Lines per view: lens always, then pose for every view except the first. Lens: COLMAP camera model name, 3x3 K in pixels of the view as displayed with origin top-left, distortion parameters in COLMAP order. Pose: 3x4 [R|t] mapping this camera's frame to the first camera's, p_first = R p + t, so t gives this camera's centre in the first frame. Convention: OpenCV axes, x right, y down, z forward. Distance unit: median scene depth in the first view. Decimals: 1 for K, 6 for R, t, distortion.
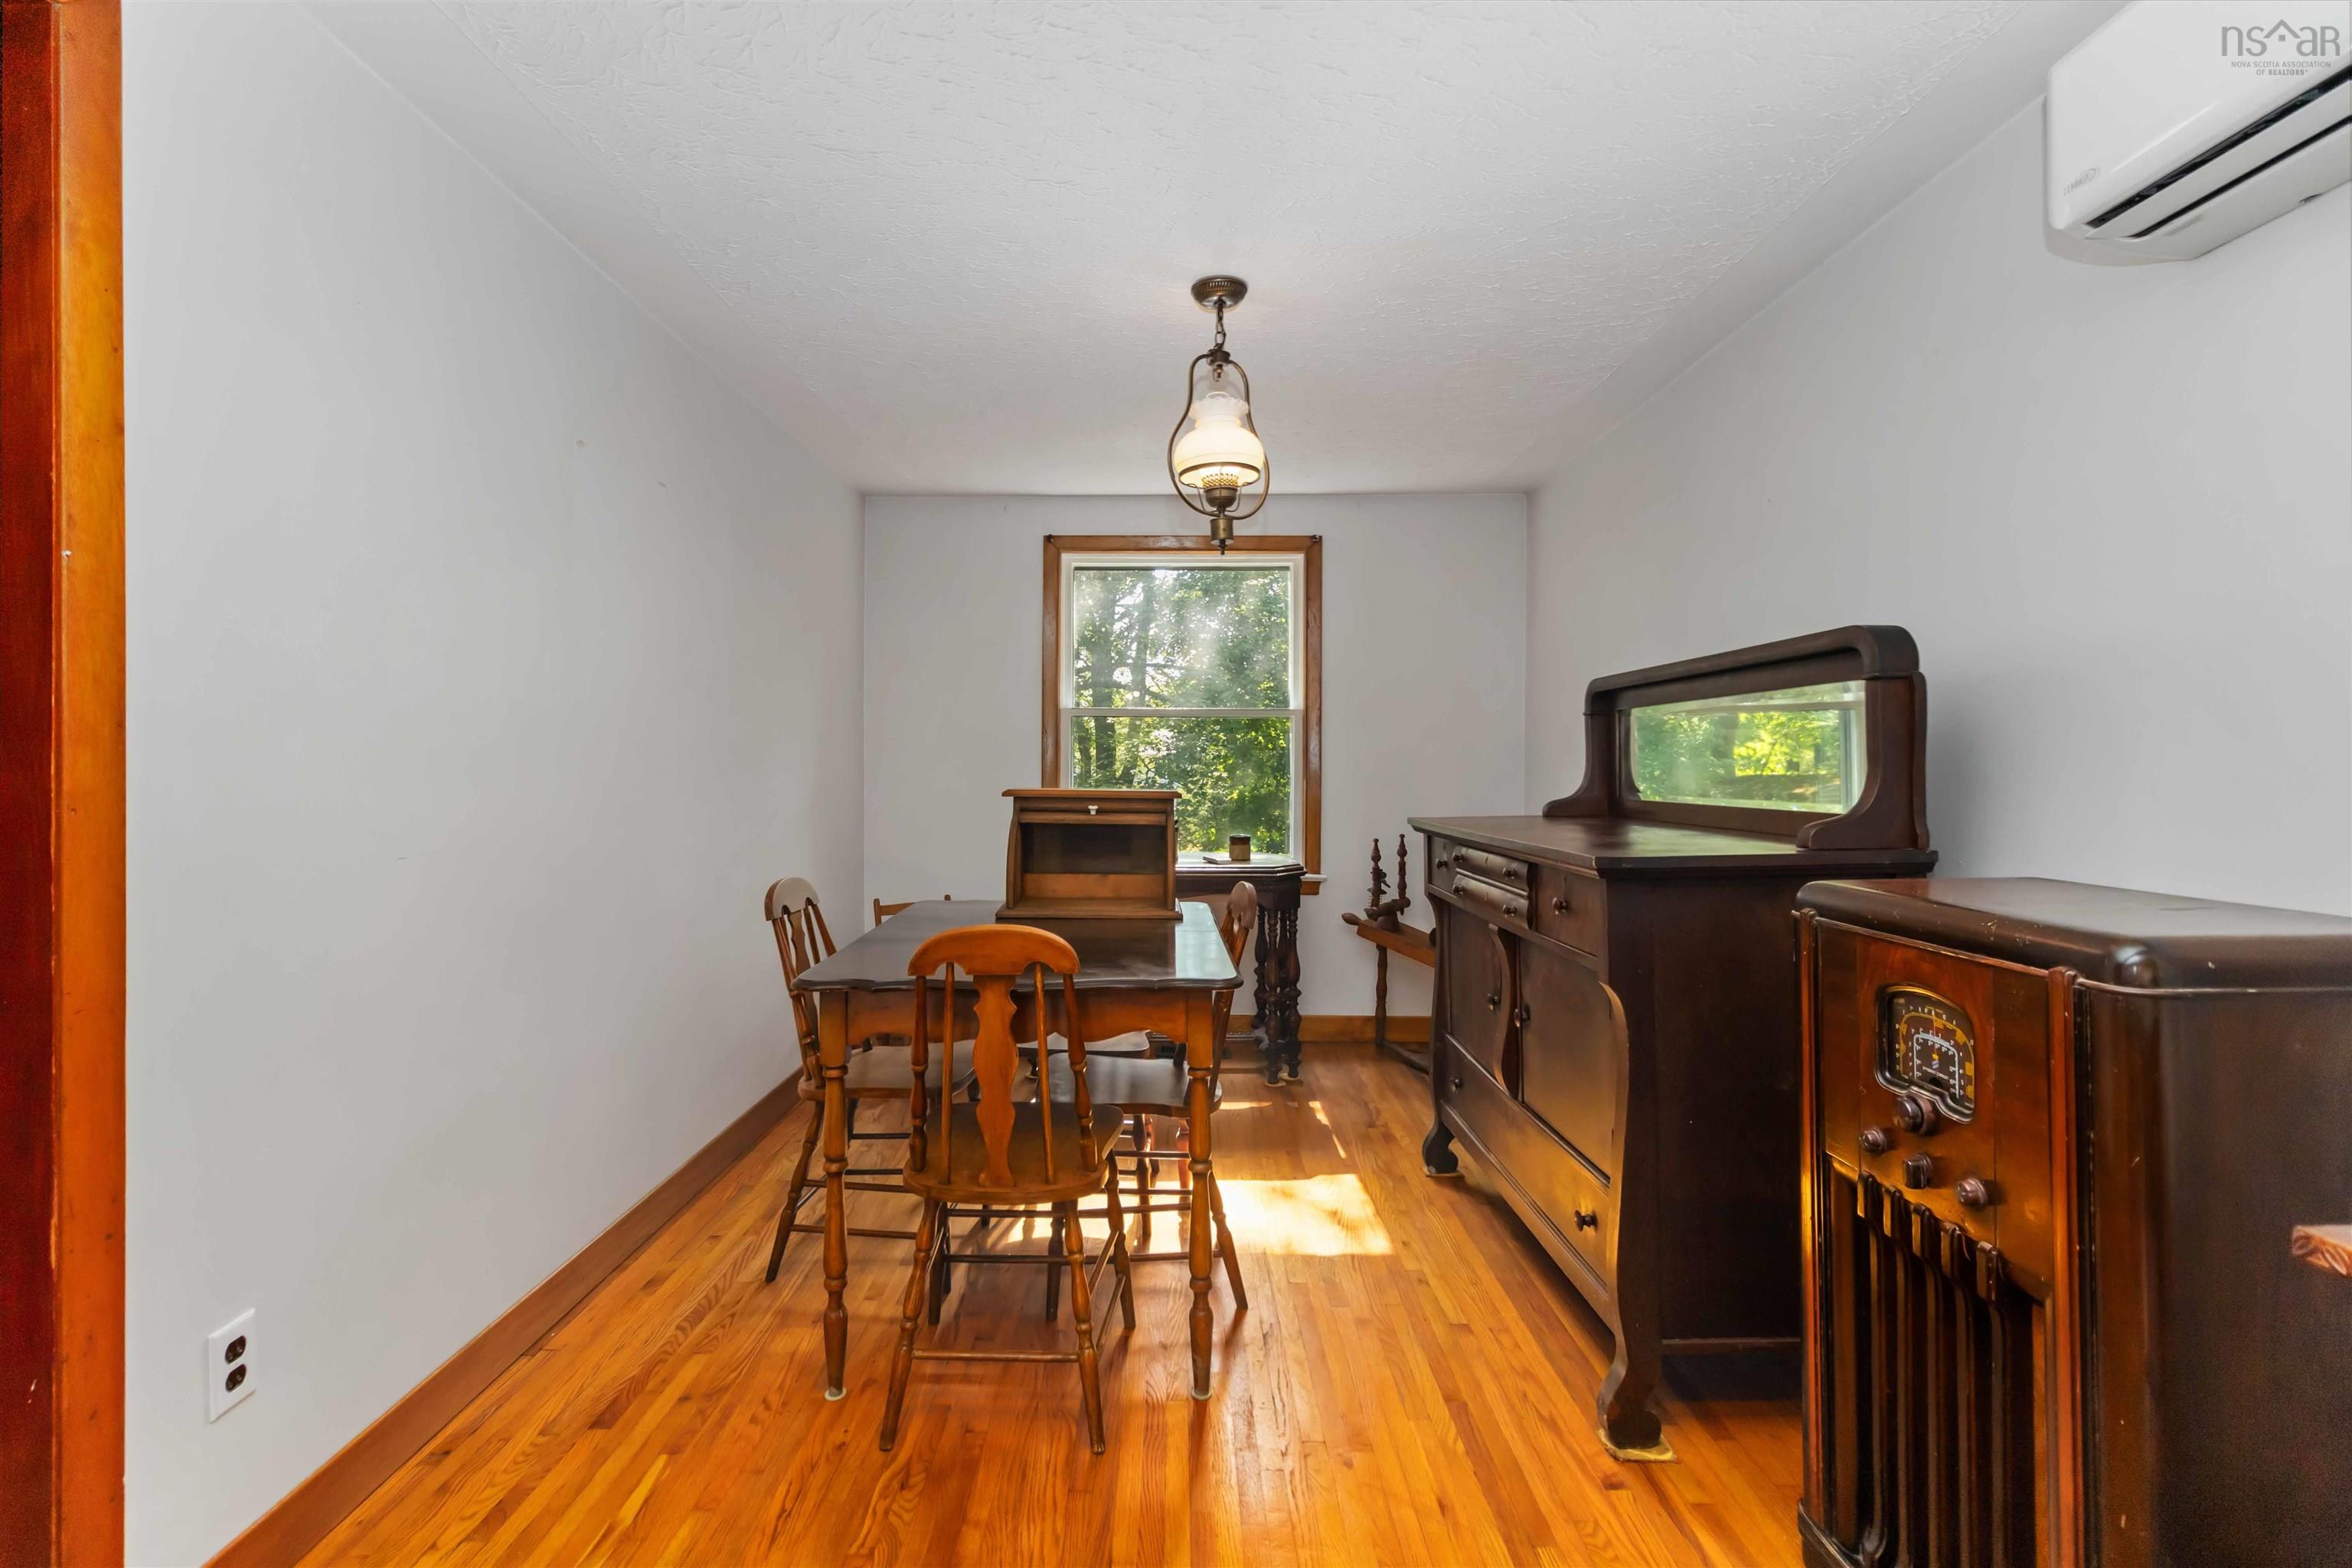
lens RADIAL K [[1098.4, 0, 1164.9], [0, 1098.4, 785.1], [0, 0, 1]] dist [-0.004014, 0.001349]
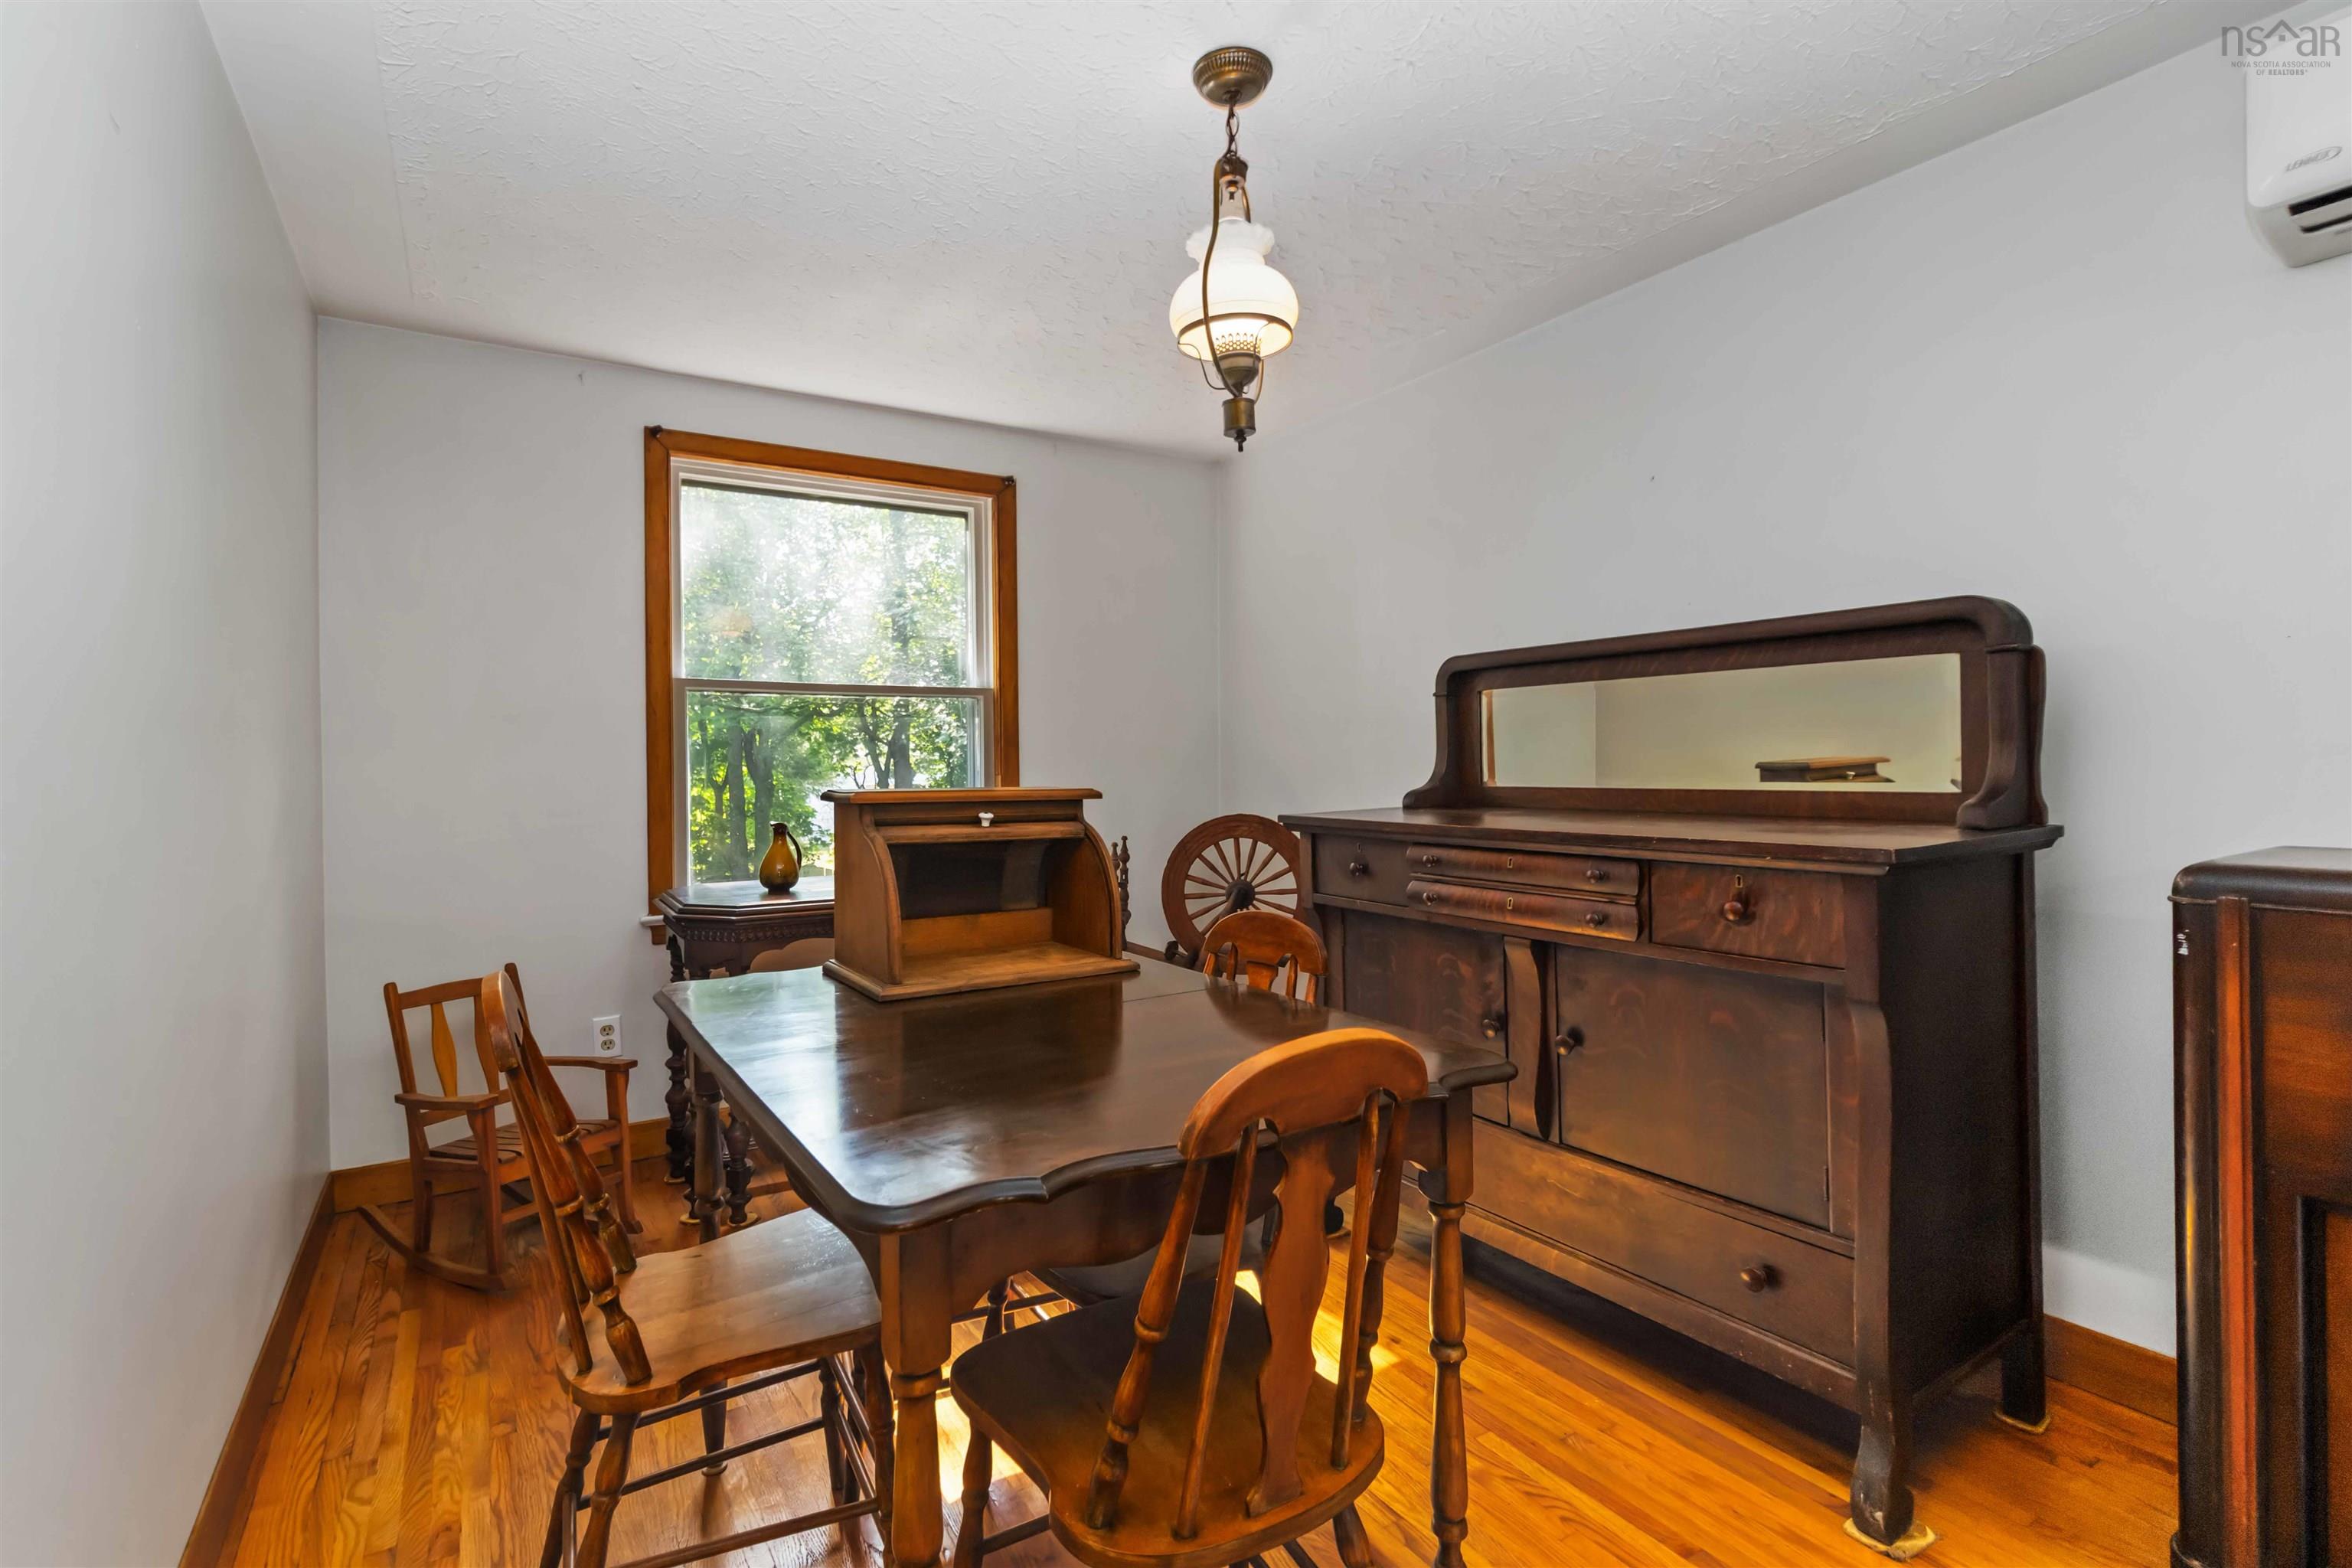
lens RADIAL K [[1098.4, 0, 1180.8], [0, 1098.4, 782.3], [0, 0, 1]] dist [-0.004014, 0.001349]
pose [[0.839555, -0.019072, 0.542940, -0.324438], [0.020412, 0.999785, 0.003555, 0.000391], [-0.542891, 0.008098, 0.839764, 0.382354]]
